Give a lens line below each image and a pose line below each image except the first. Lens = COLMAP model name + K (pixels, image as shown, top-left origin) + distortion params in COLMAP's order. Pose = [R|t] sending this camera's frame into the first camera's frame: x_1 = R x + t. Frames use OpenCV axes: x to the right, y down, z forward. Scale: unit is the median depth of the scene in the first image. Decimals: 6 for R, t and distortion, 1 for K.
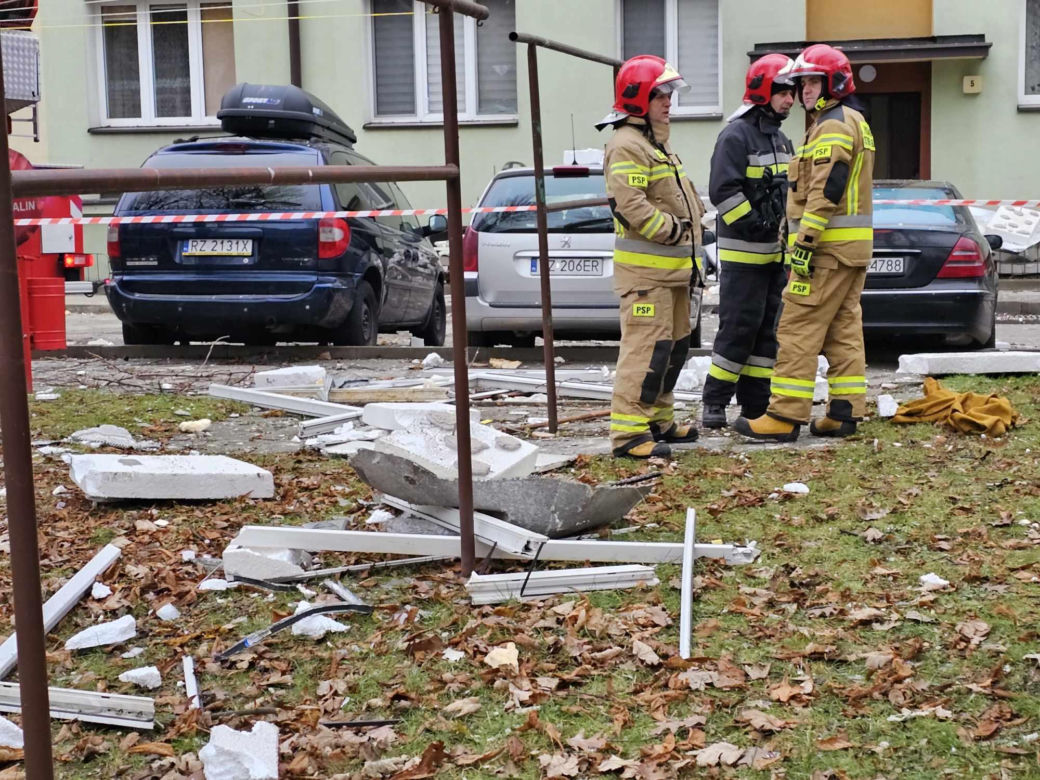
lens RADIAL K [[1904.5, 0, 520.0], [0, 1904.5, 390.0], [0, 0, 1]] dist [0.166127, -0.107510]
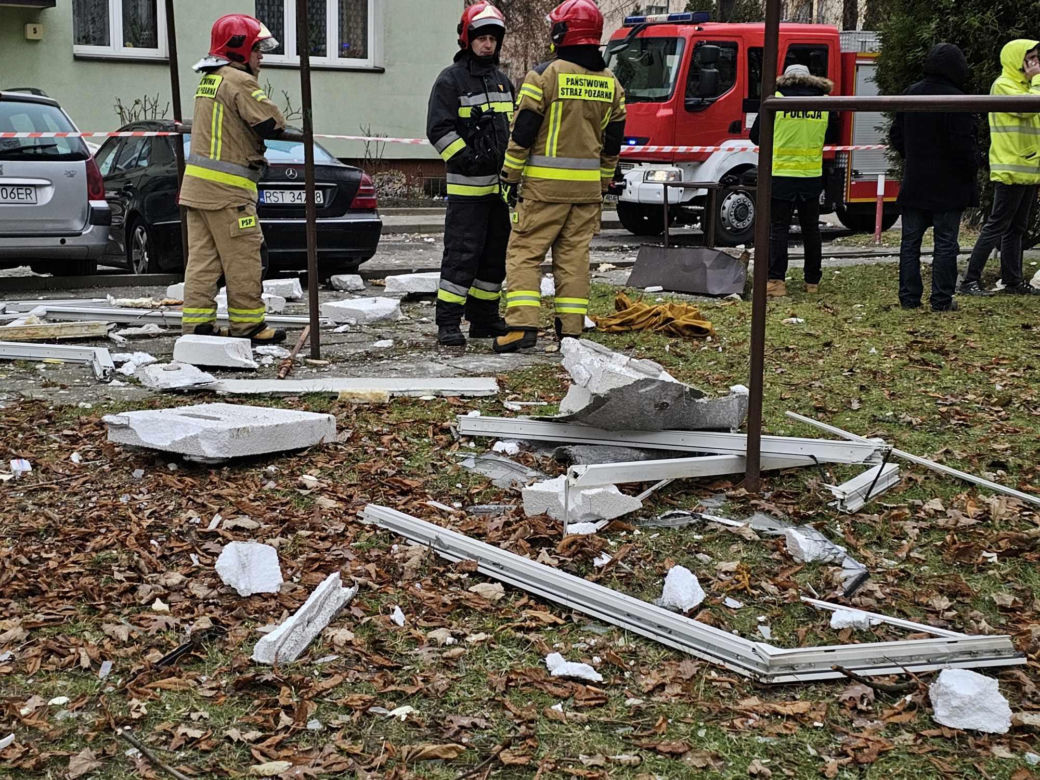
lens RADIAL K [[1590.9, 0, 520.0], [0, 1590.9, 390.0], [0, 0, 1]] dist [0.244674, -0.769768]
pose [[0.750829, -0.076142, 0.656093, -0.344888], [0.040039, 0.996753, 0.069857, -0.012549], [-0.659282, -0.026181, 0.751440, 0.203389]]
